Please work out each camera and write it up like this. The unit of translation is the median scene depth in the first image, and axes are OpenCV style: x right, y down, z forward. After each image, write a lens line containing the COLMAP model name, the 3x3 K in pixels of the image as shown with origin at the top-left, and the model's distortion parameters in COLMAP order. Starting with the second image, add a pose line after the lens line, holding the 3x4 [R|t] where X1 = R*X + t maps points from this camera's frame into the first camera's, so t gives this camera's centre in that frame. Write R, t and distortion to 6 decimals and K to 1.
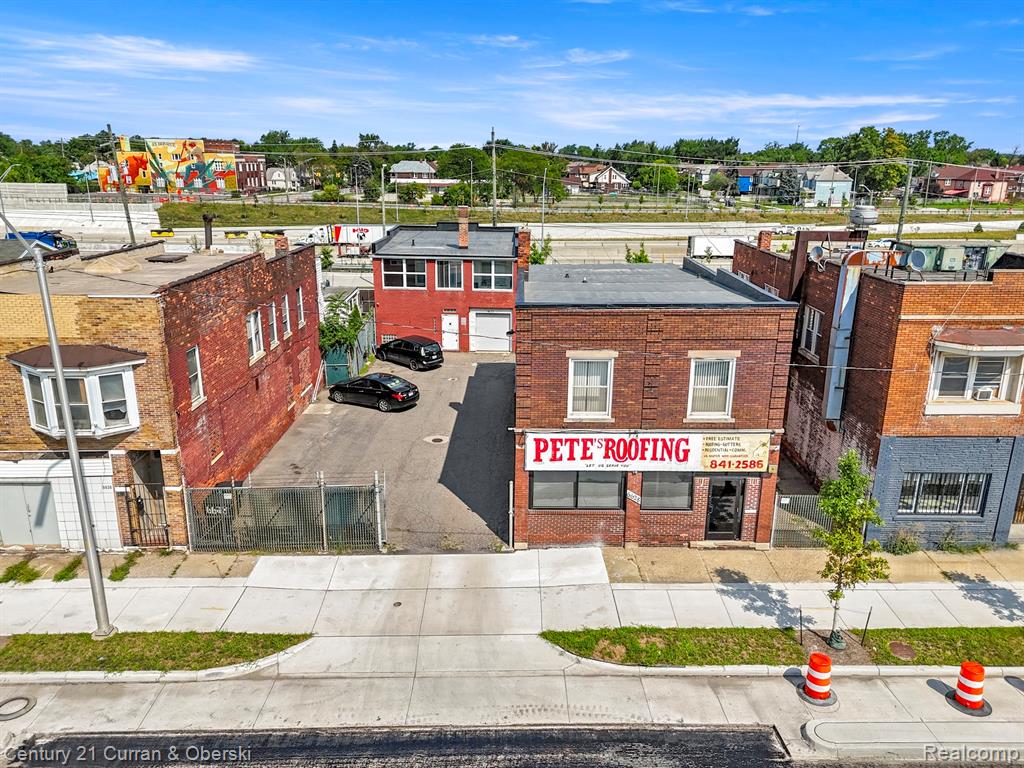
lens RADIAL K [[750.8, 0, 513.8], [0, 750.8, 381.3], [0, 0, 1]] dist [0.076978, -0.073412]
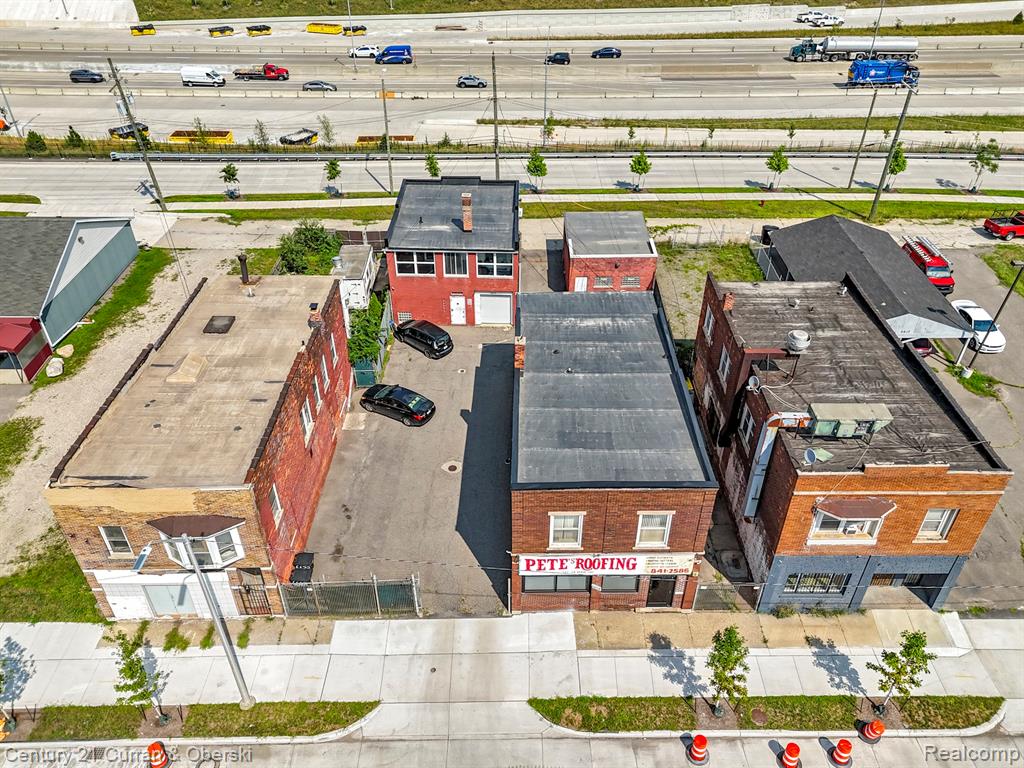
lens RADIAL K [[750.8, 0, 513.8], [0, 750.8, 381.3], [0, 0, 1]] dist [0.076978, -0.073412]
pose [[0.999962, -0.001530, -0.008591, 0.018181], [0.004357, 0.940540, 0.339656, -0.705204], [0.007560, -0.339681, 0.940510, -0.202992]]
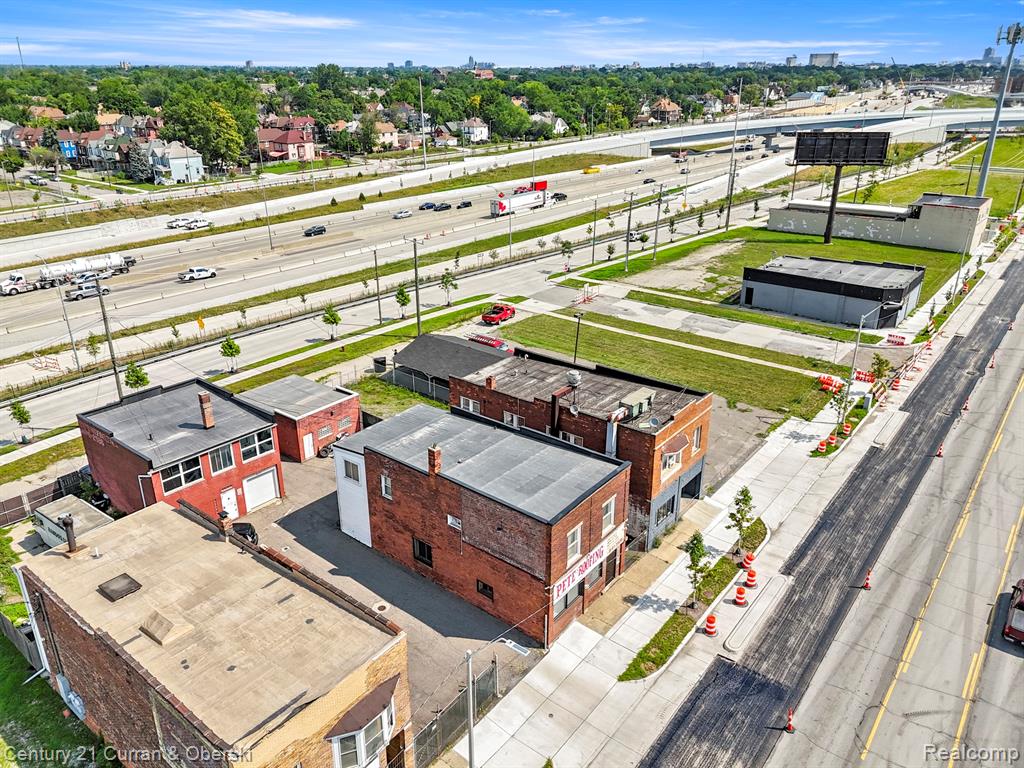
lens RADIAL K [[750.8, 0, 513.8], [0, 750.8, 381.3], [0, 0, 1]] dist [0.076978, -0.073412]
pose [[0.628110, -0.304754, 0.715963, -1.136216], [0.225606, 0.951915, 0.207265, -0.756128], [-0.744701, 0.031340, 0.666661, -0.106045]]
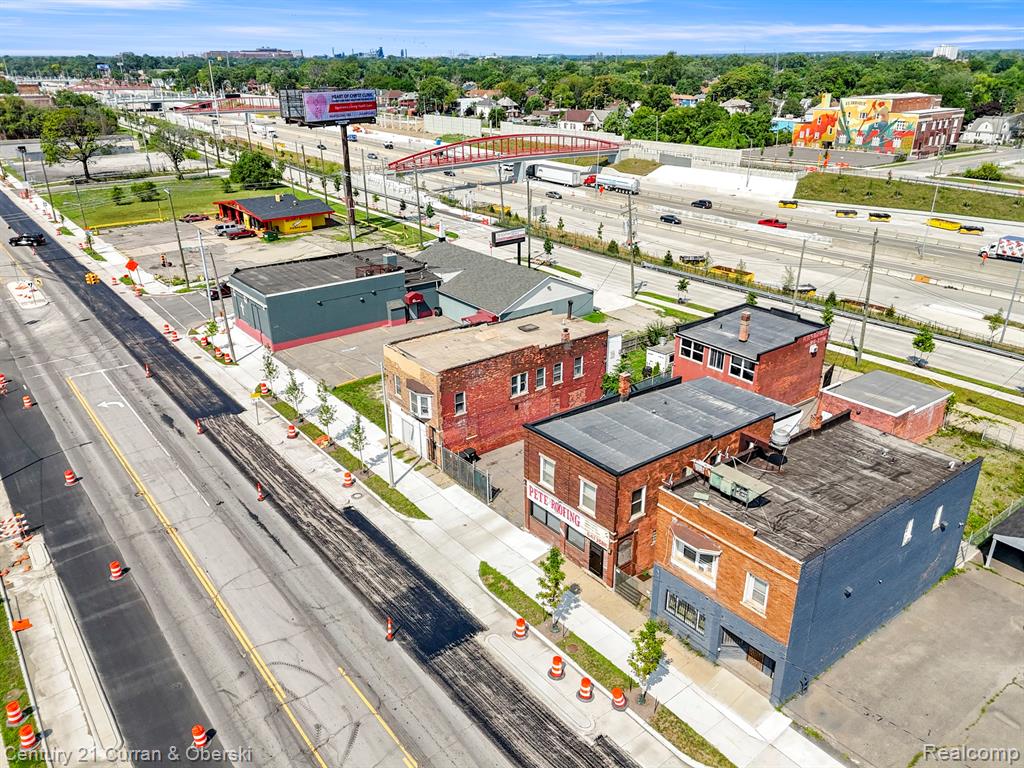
lens RADIAL K [[750.8, 0, 513.8], [0, 750.8, 381.3], [0, 0, 1]] dist [0.076978, -0.073412]
pose [[0.606453, 0.301351, -0.735800, 1.470707], [-0.212363, 0.953168, 0.215344, -0.649504], [0.766235, 0.025661, 0.642048, -0.406380]]
